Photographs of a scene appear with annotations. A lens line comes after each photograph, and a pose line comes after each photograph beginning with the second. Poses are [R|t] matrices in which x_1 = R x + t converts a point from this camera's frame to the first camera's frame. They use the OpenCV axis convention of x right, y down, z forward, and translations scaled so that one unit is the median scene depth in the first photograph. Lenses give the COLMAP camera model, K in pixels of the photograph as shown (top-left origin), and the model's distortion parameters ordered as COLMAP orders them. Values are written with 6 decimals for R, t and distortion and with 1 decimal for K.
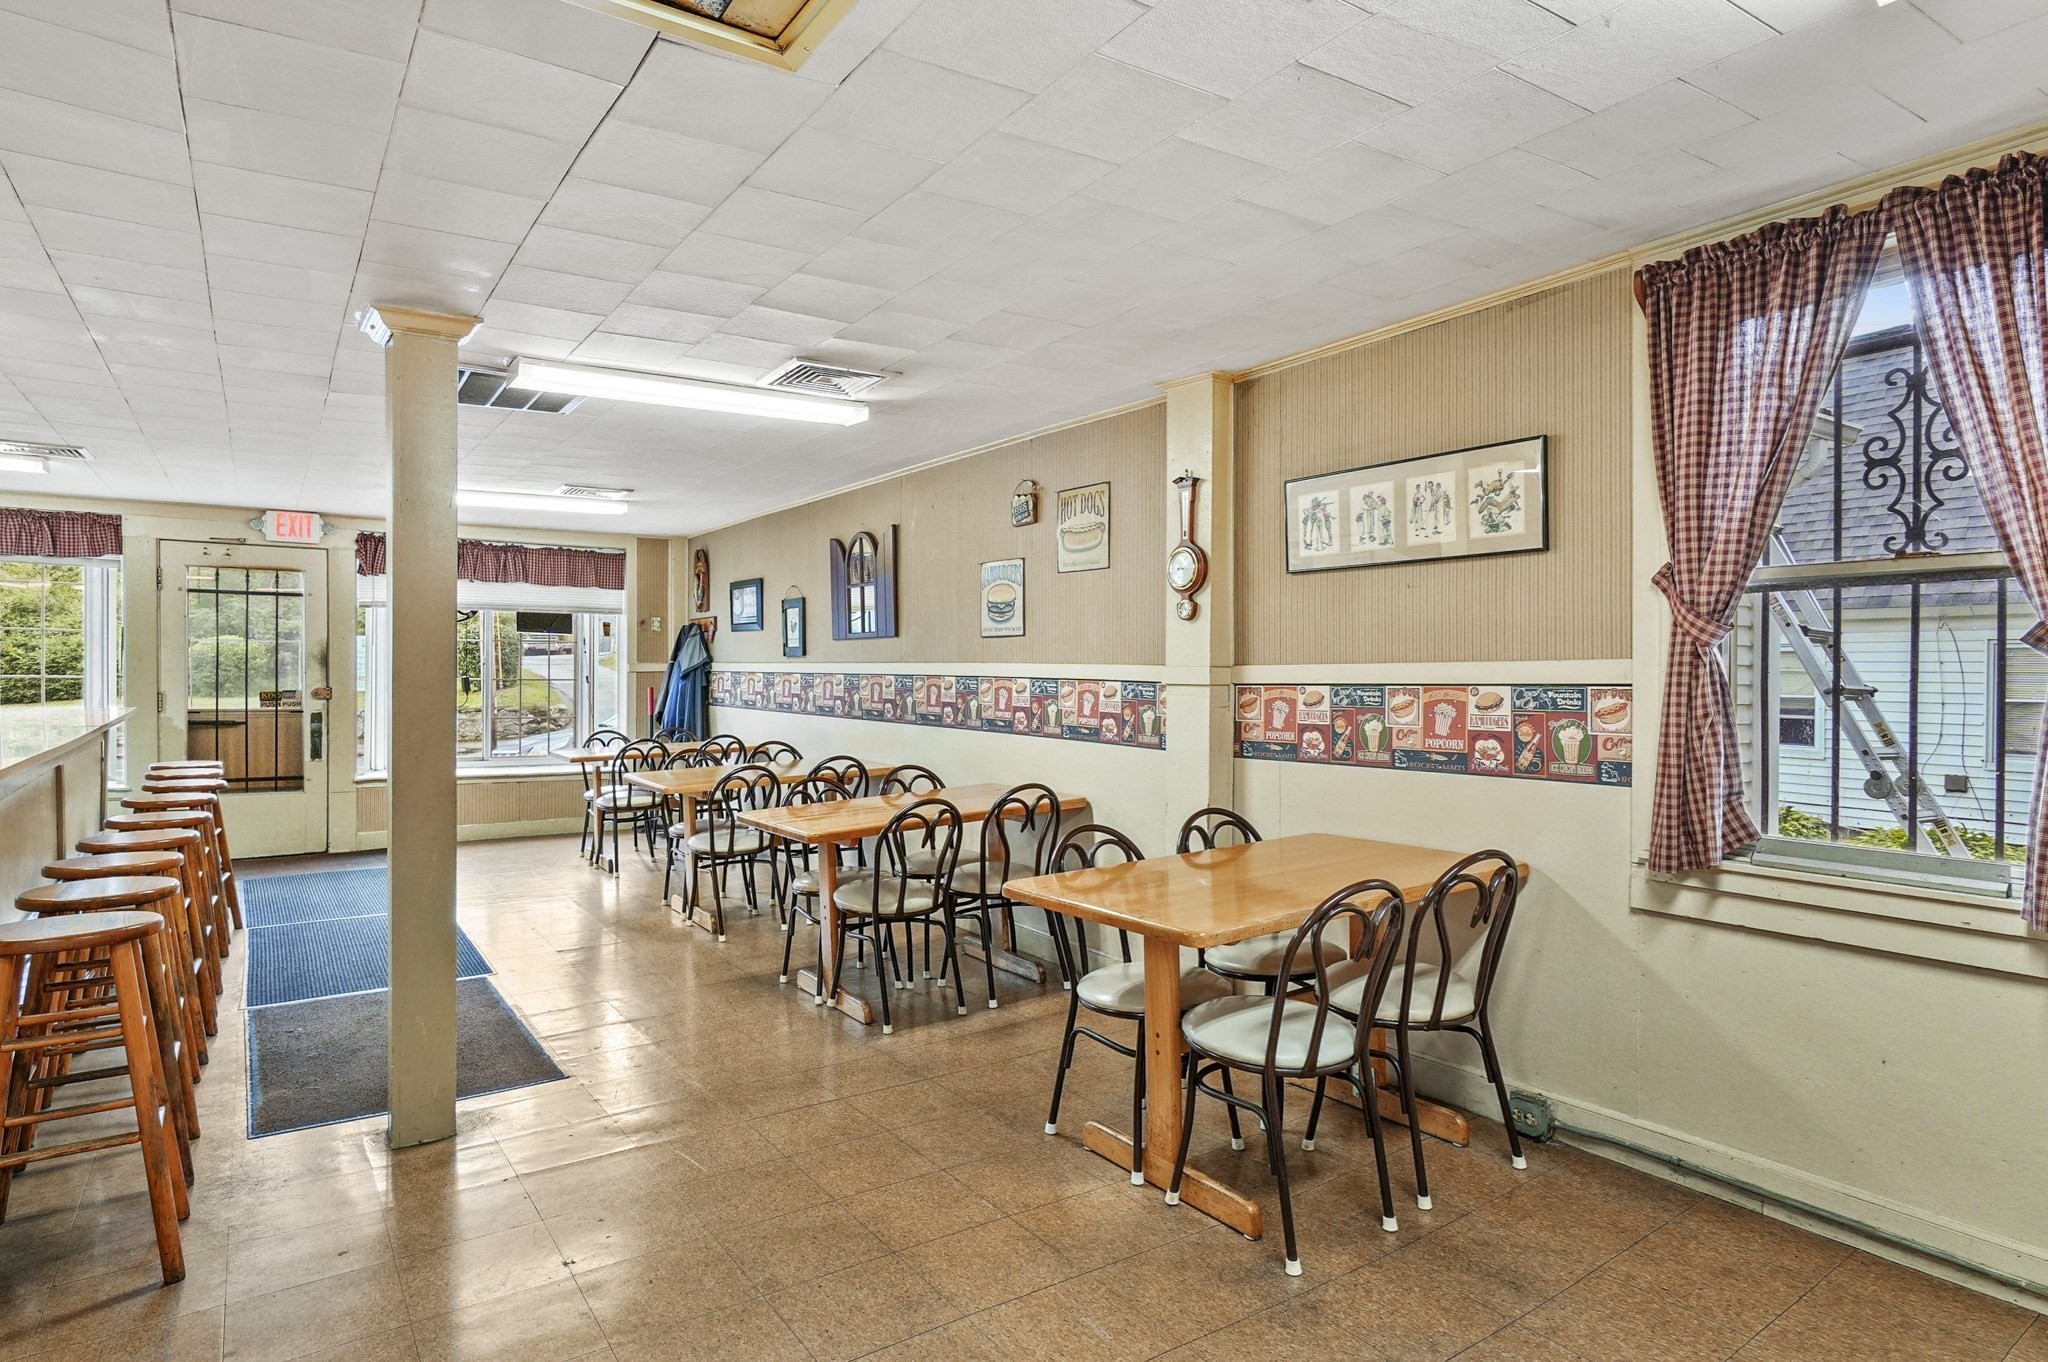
lens RADIAL K [[1128.0, 0, 1020.3], [0, 1128.0, 682.3], [0, 0, 1]] dist [0.000863, 0.004211]
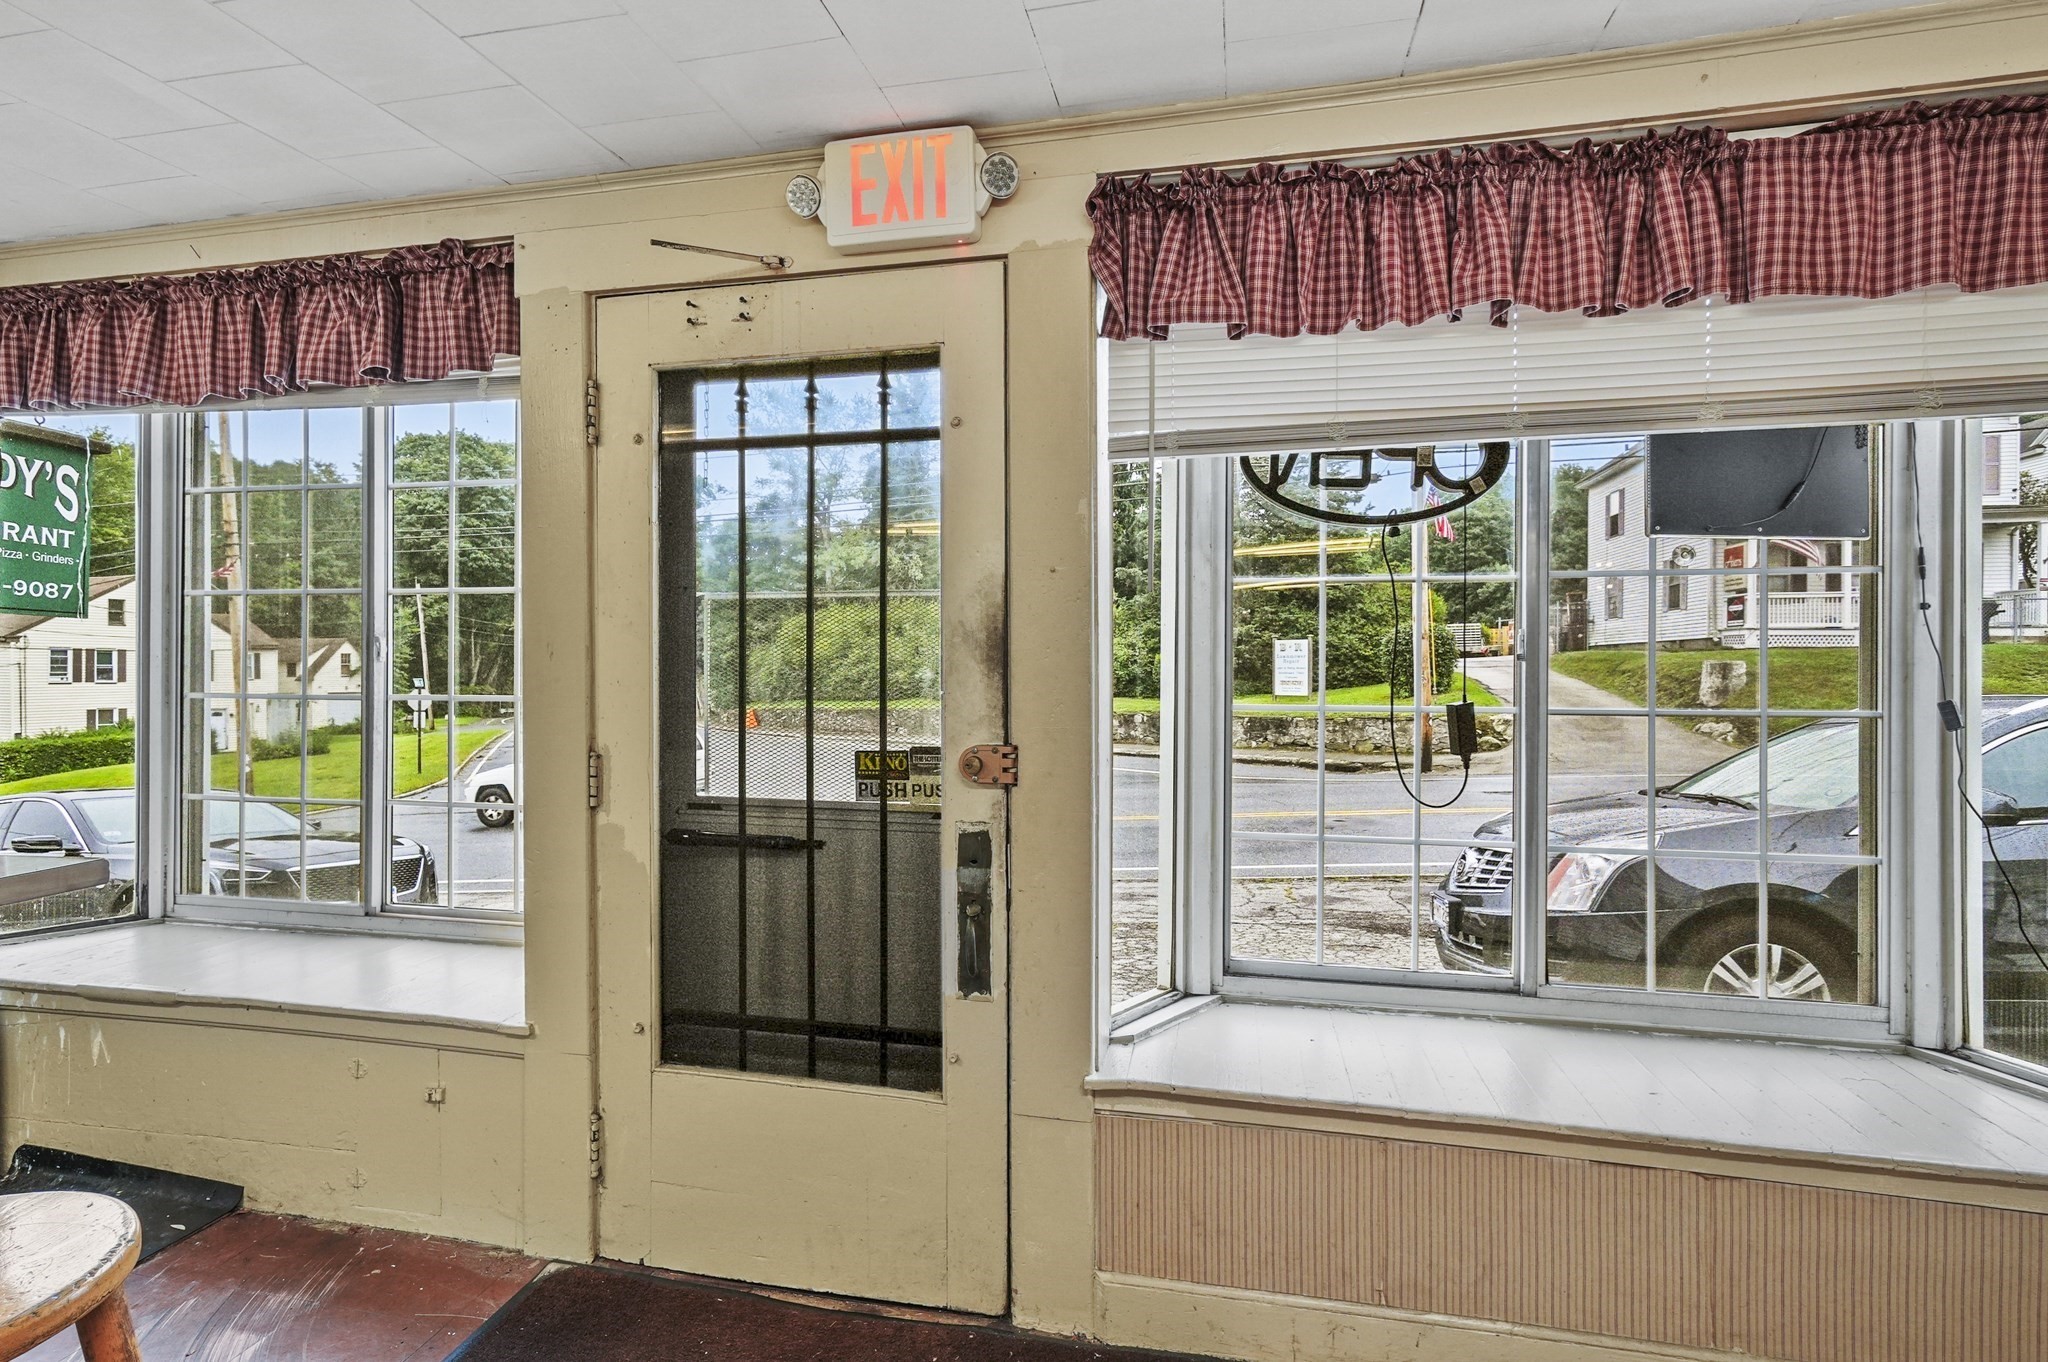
lens RADIAL K [[1027.3, 0, 1015.4], [0, 1027.3, 676.7], [0, 0, 1]] dist [-0.001827, 0.011327]
pose [[0.693254, -0.002282, -0.720690, -0.875838], [-0.002305, 0.999983, -0.005384, -0.023109], [0.720690, 0.005393, 0.693237, 1.692295]]
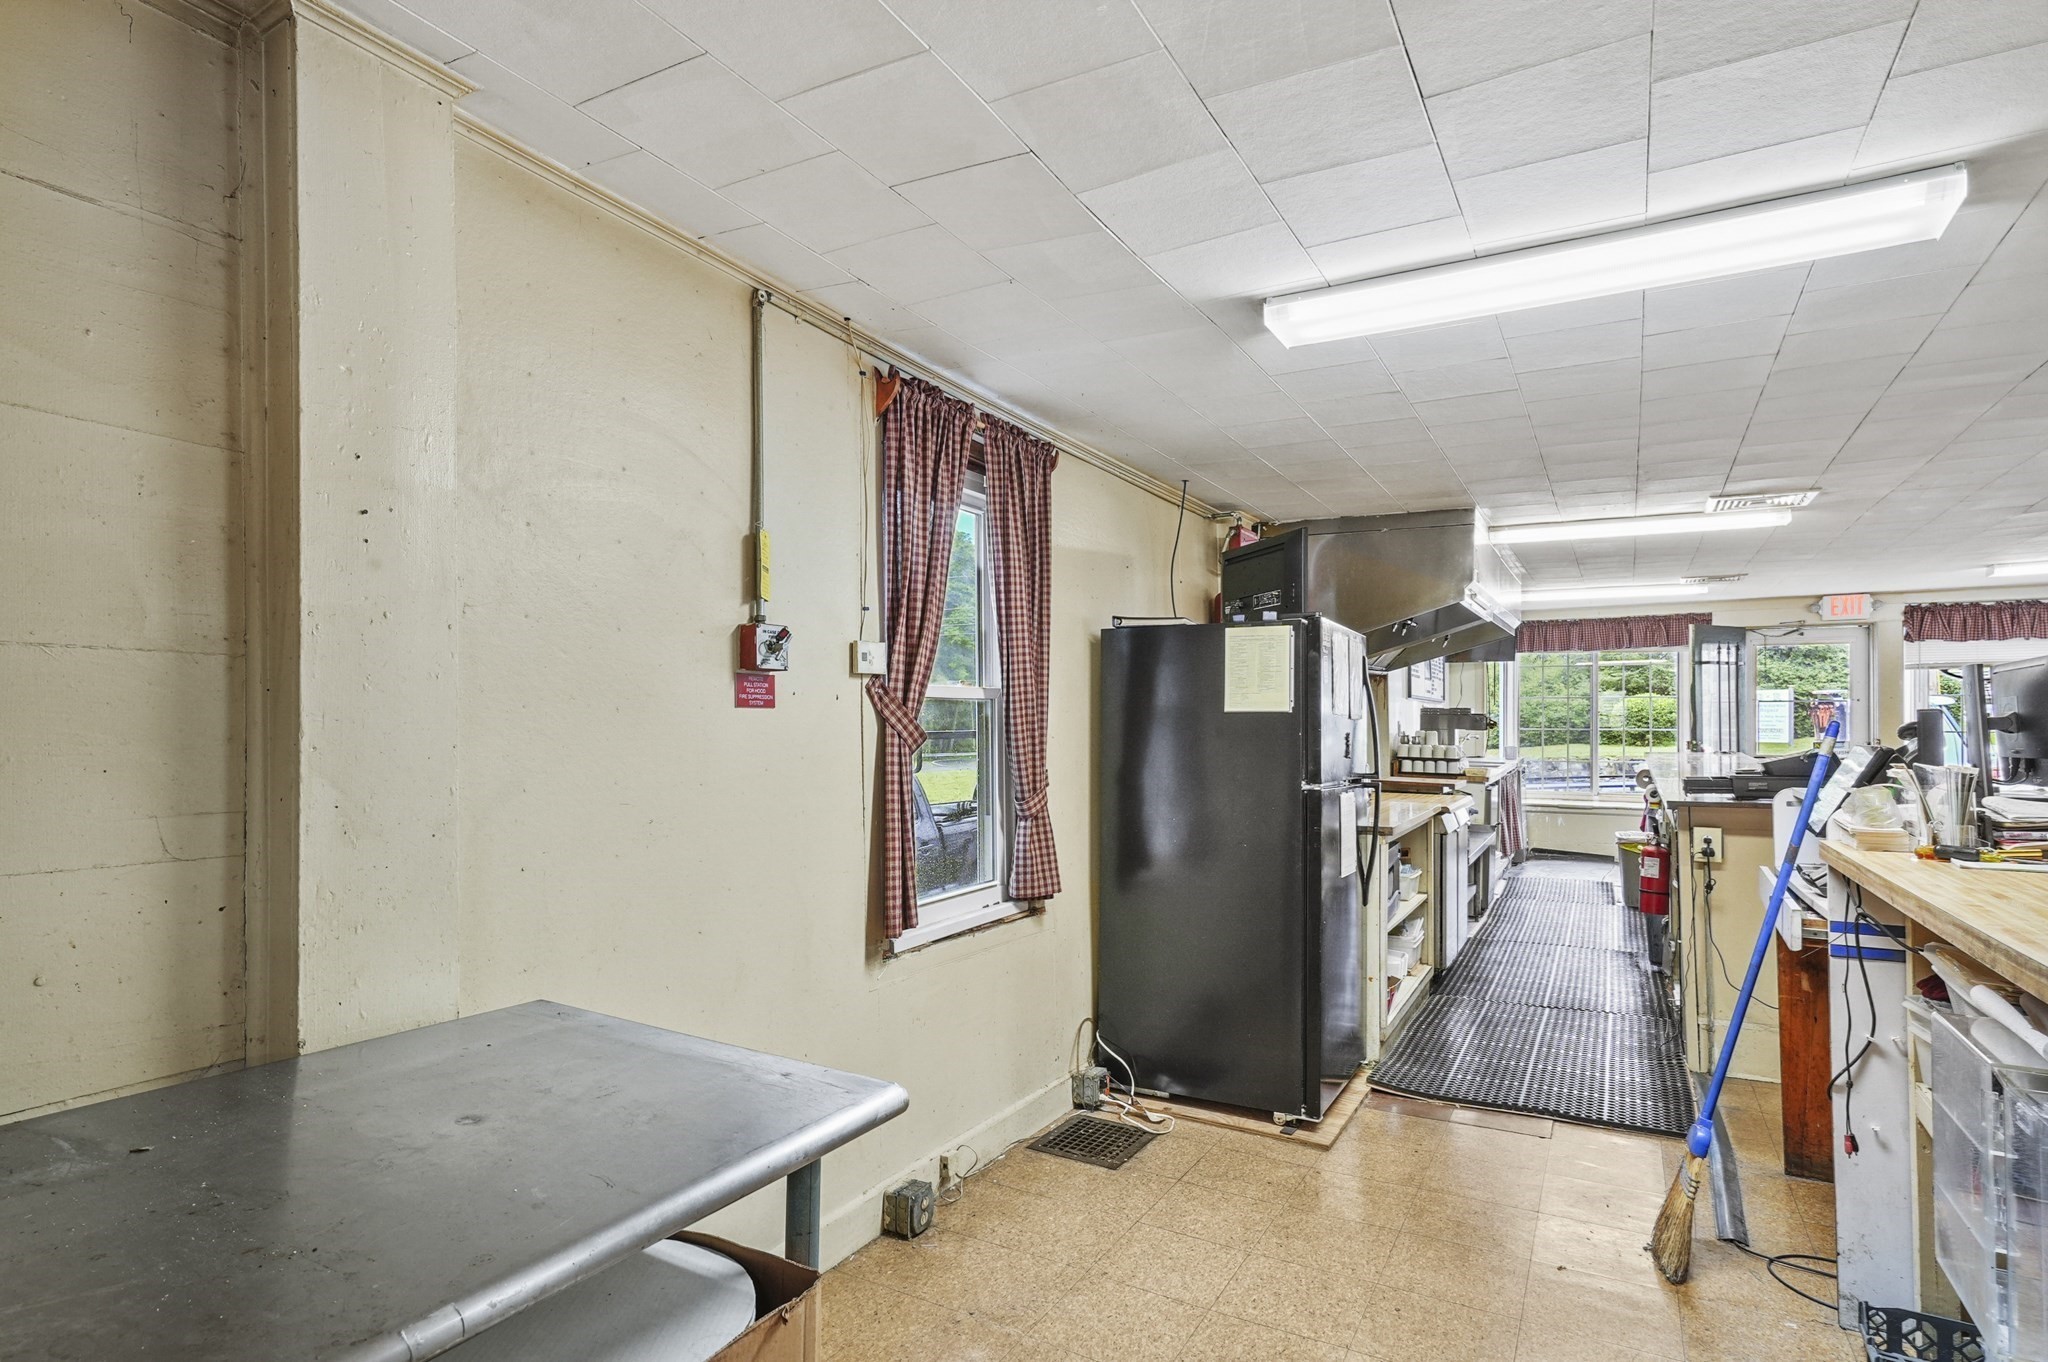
lens RADIAL K [[1065.6, 0, 1020.9], [0, 1065.6, 713.0], [0, 0, 1]] dist [0.002276, 0.013232]
pose [[0.444098, -0.014074, -0.895867, -0.010322], [-0.003160, 0.999846, -0.017274, -0.000999], [0.895972, 0.010502, 0.443985, -0.621333]]
